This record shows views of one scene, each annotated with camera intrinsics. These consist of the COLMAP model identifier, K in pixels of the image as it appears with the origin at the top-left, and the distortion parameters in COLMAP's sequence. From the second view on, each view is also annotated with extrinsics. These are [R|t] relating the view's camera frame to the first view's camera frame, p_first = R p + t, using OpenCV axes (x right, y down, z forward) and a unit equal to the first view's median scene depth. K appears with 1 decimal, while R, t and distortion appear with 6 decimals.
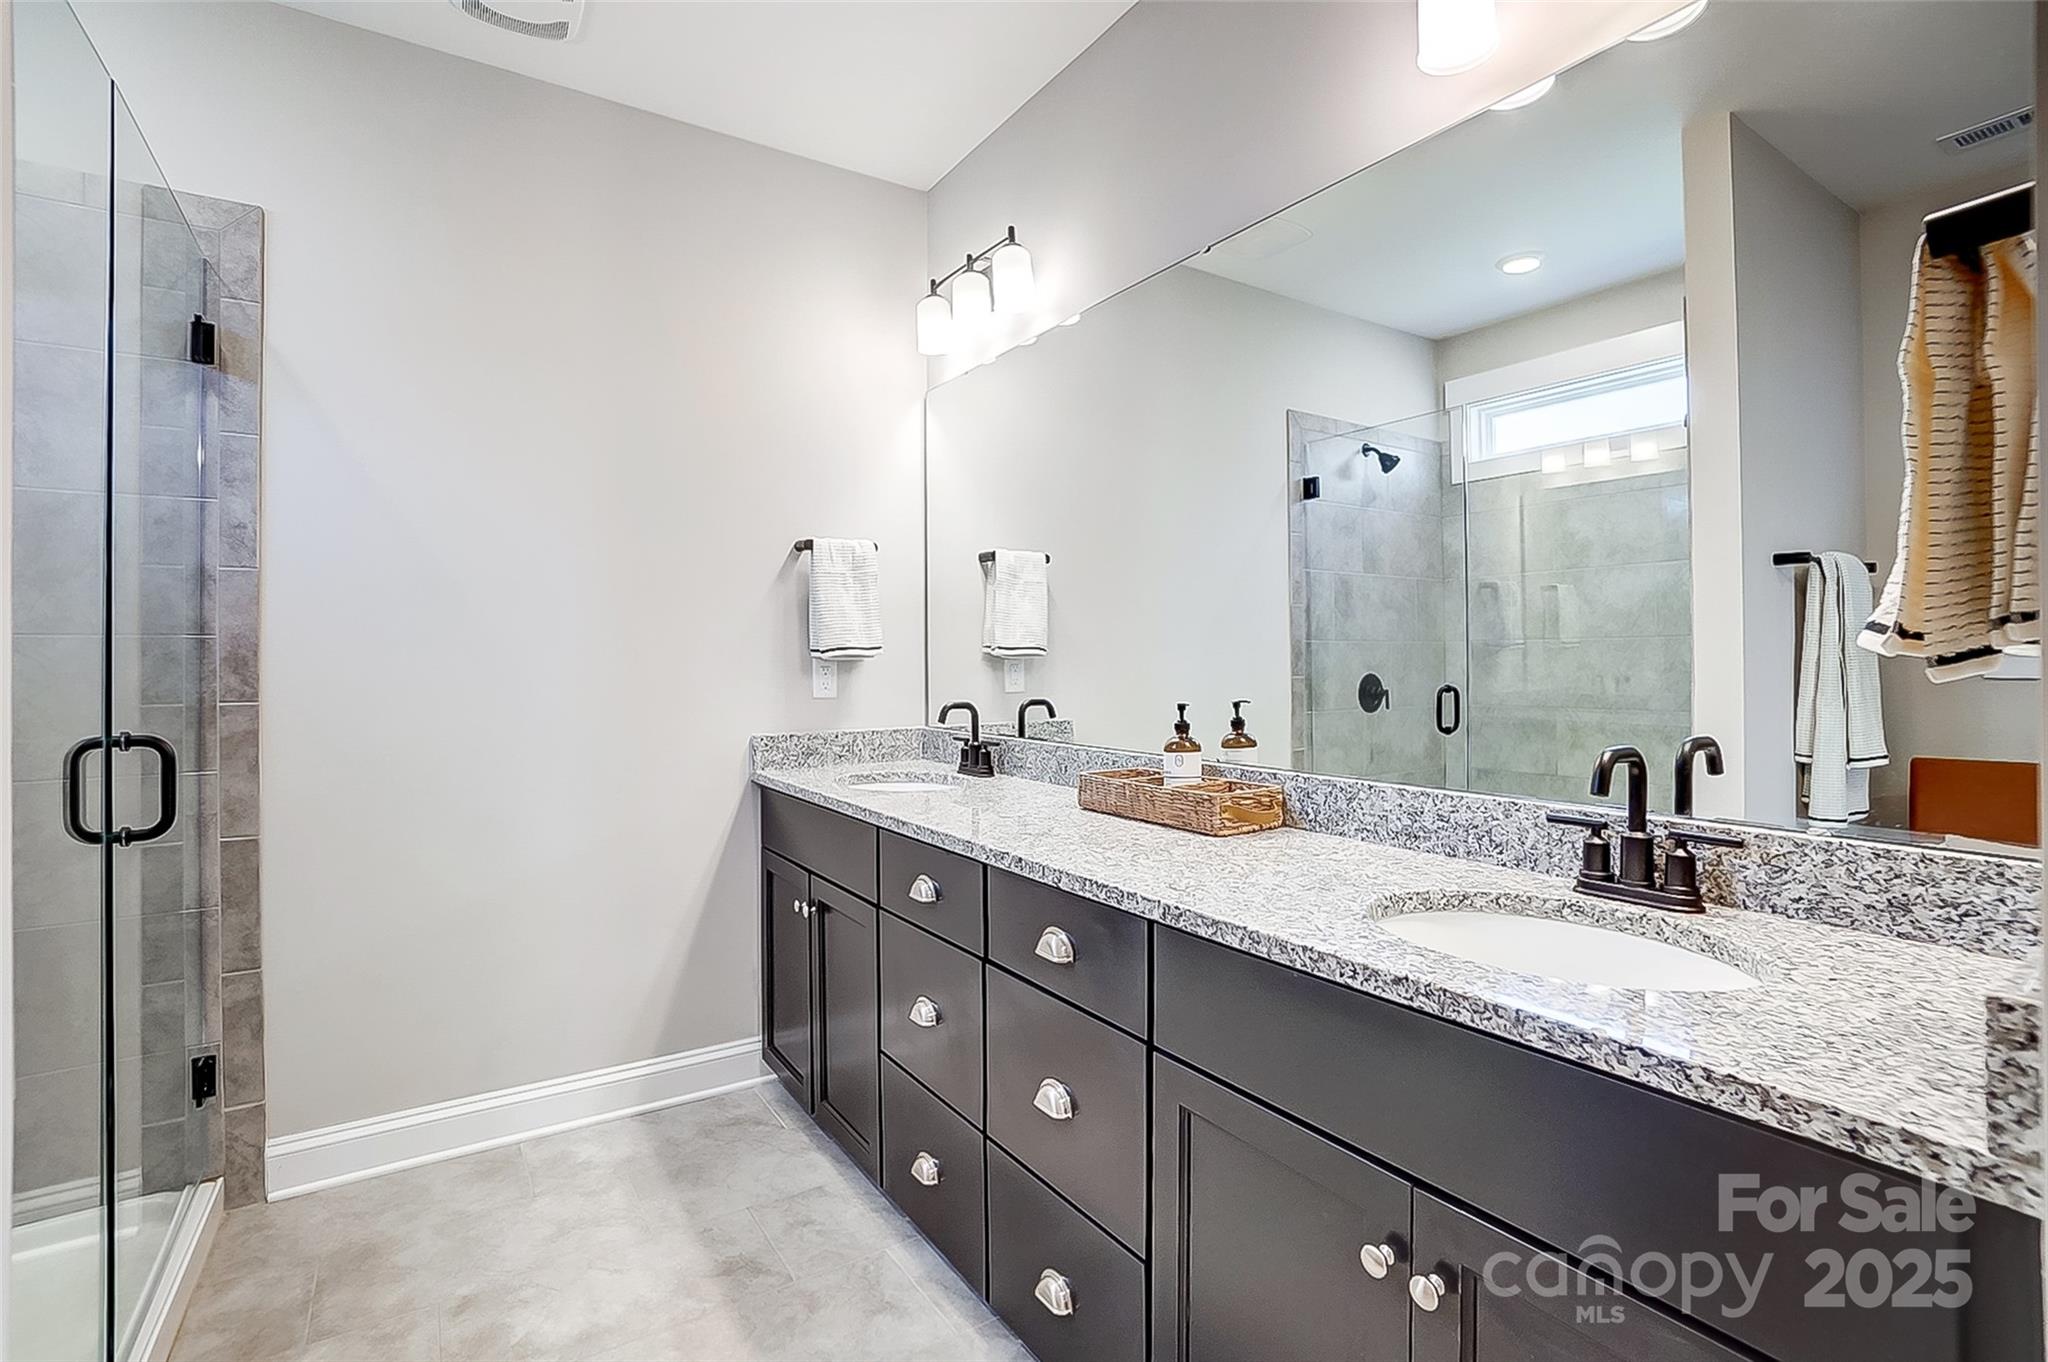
lens RADIAL K [[930.7, 0, 1009.5], [0, 930.7, 653.4], [0, 0, 1]] dist [-0.063003, 0.022580]
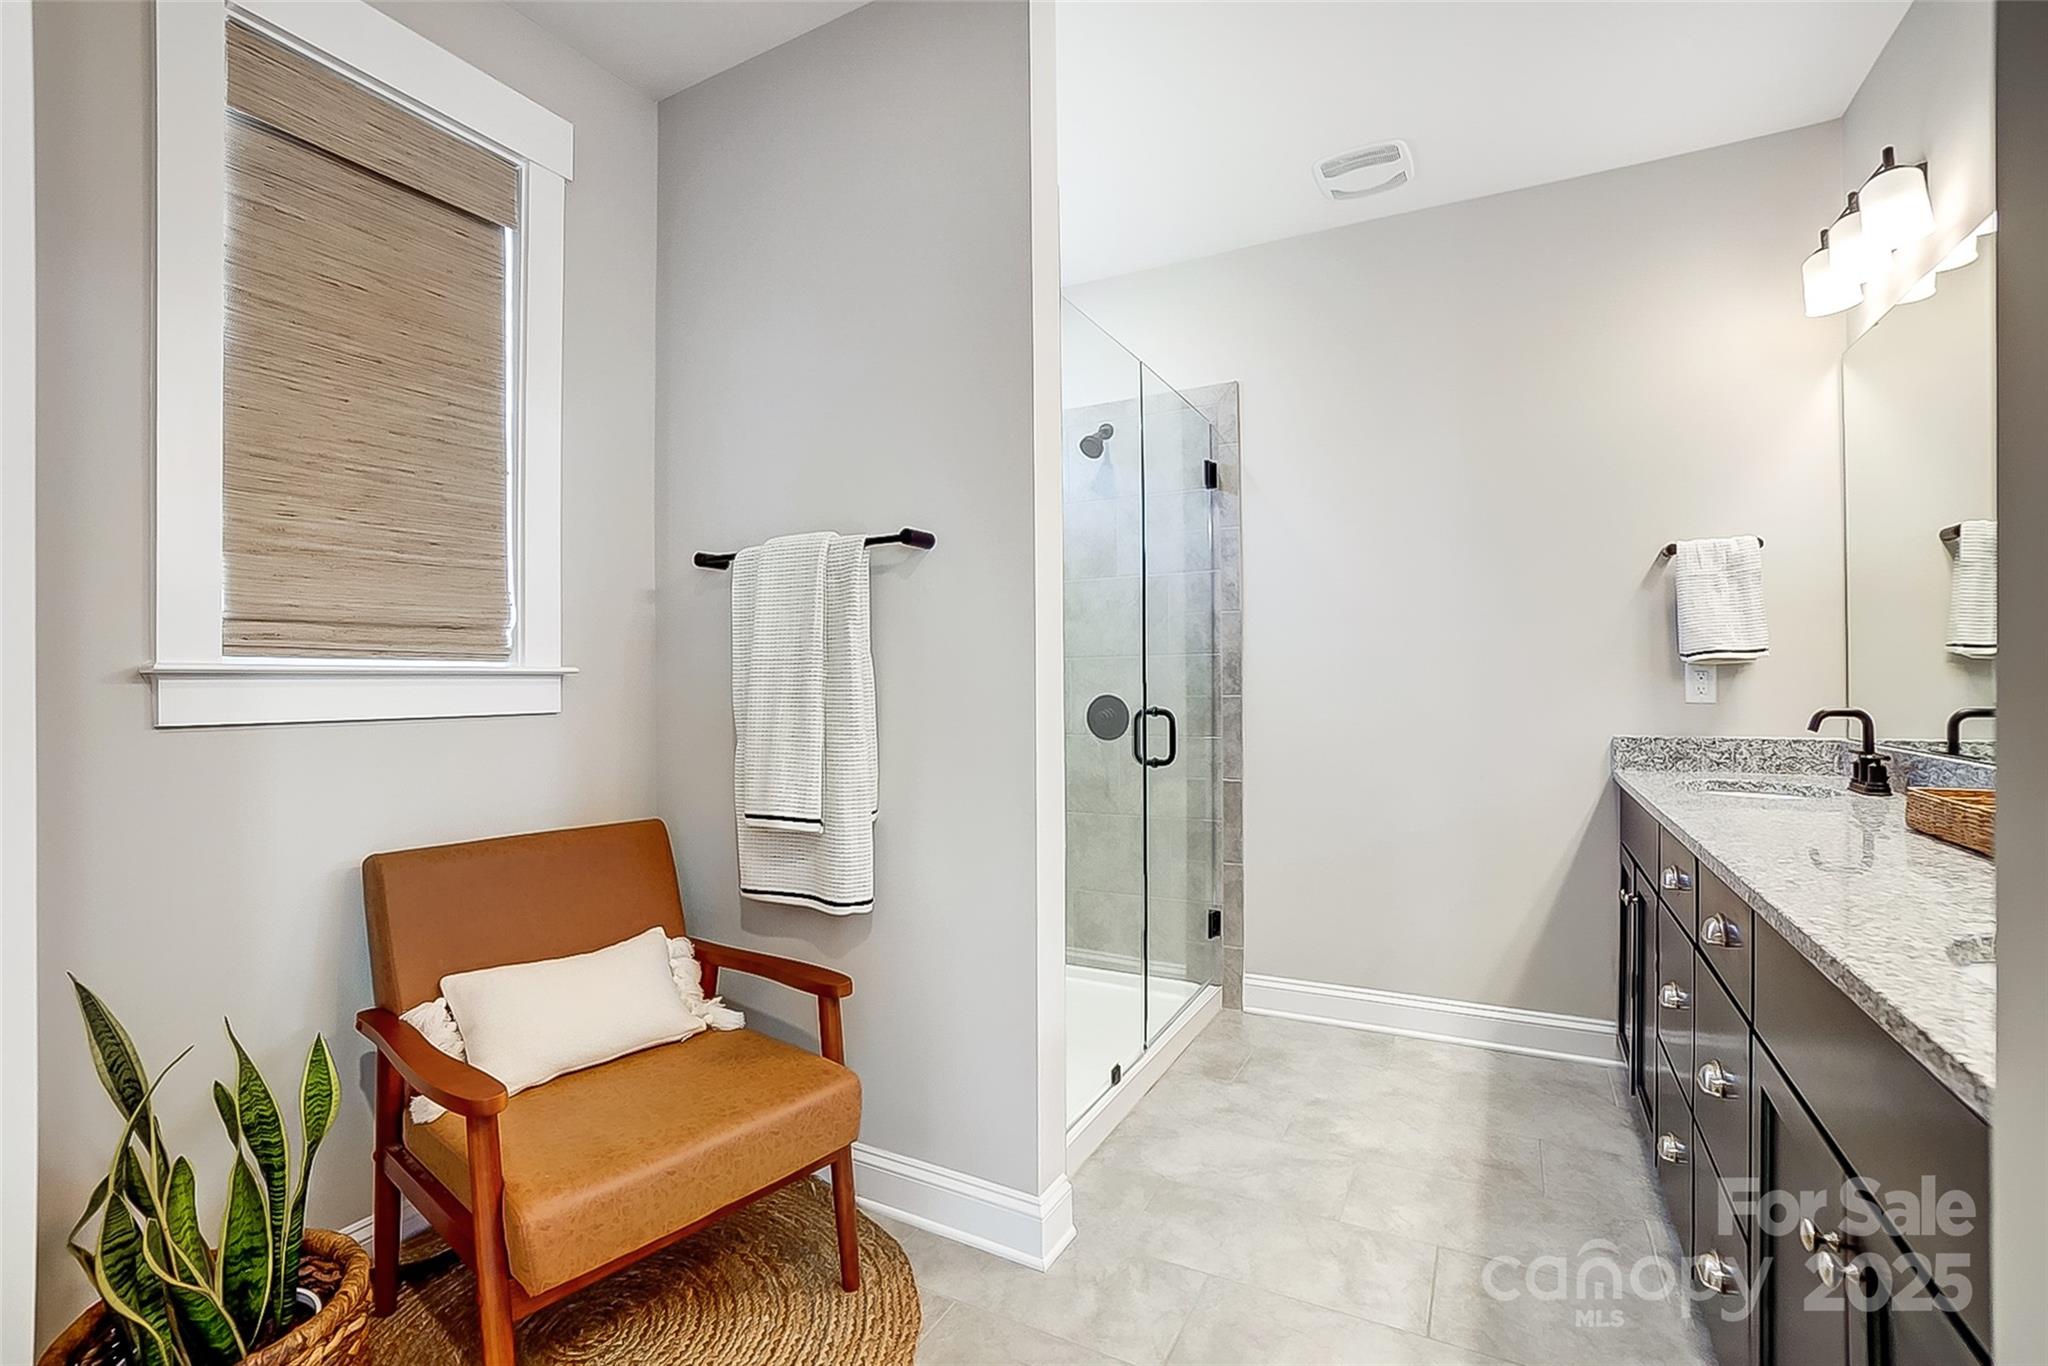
lens RADIAL K [[907.0, 0, 1018.6], [0, 907.0, 664.2], [0, 0, 1]] dist [-0.074432, 0.026985]
pose [[0.484580, -0.014725, -0.874623, 0.364226], [0.011590, 0.999879, -0.010412, 0.011835], [0.874670, -0.005092, 0.484692, -0.110159]]
